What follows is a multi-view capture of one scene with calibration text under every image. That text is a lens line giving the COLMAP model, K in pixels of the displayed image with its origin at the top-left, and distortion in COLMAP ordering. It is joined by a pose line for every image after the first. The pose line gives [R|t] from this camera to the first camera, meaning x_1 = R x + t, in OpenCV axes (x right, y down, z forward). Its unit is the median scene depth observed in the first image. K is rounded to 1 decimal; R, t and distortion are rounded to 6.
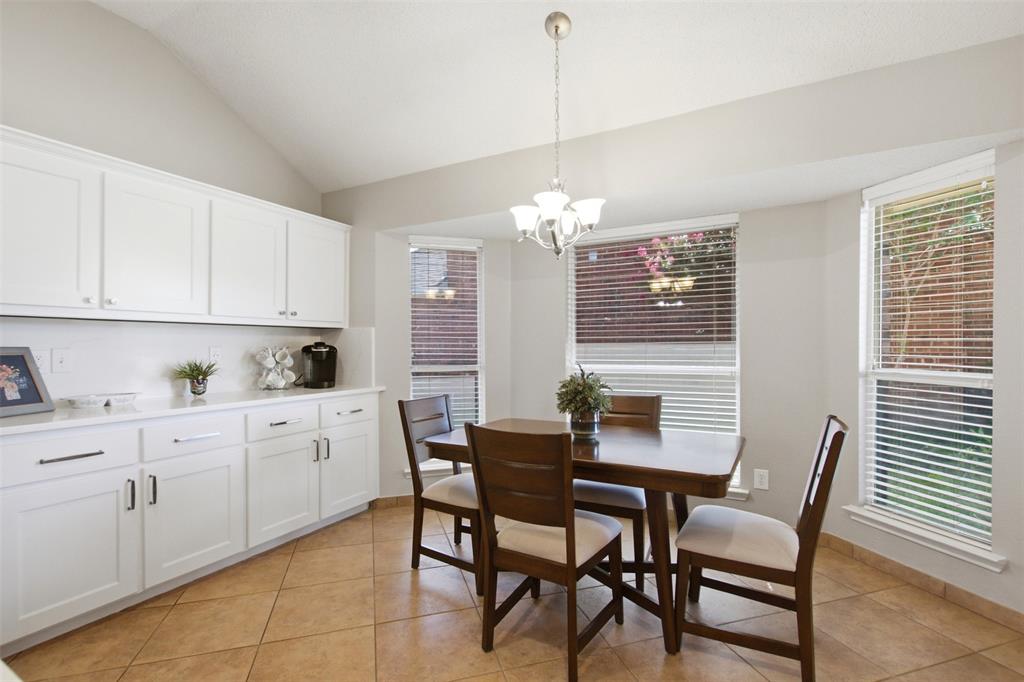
lens RADIAL K [[470.8, 0, 513.4], [0, 470.8, 348.3], [0, 0, 1]] dist [0.001739, -0.000277]
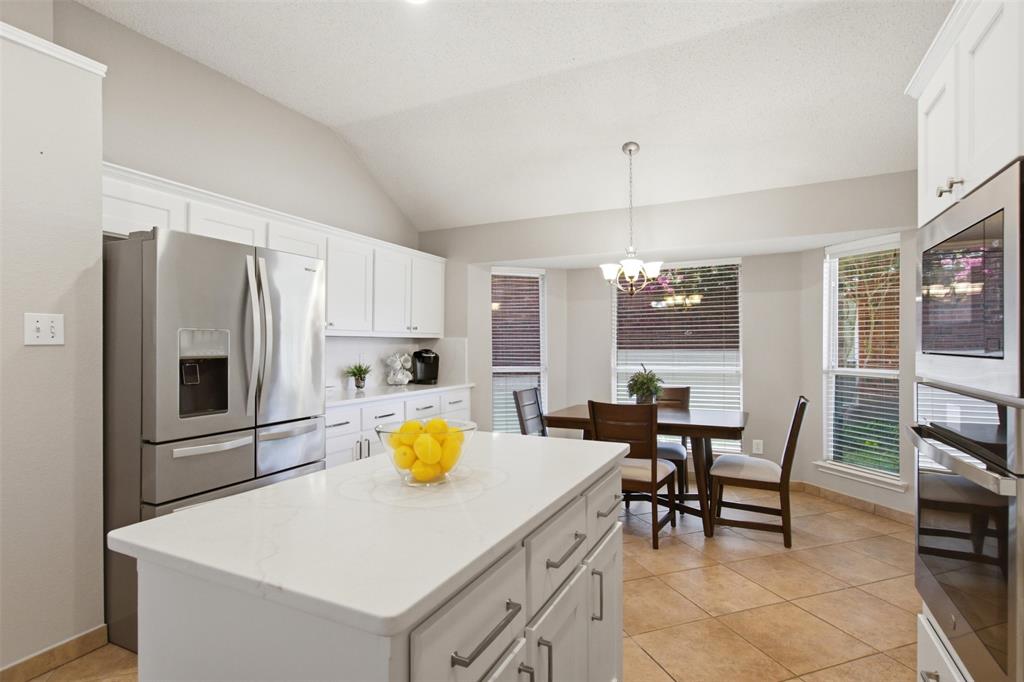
lens RADIAL K [[502.7, 0, 517.1], [0, 502.7, 348.7], [0, 0, 1]] dist [0.019840, 0.000309]
pose [[0.998654, -0.001313, 0.051853, -0.286436], [0.001433, 0.999996, -0.002278, -0.013855], [-0.051850, 0.002349, 0.998652, -0.501344]]
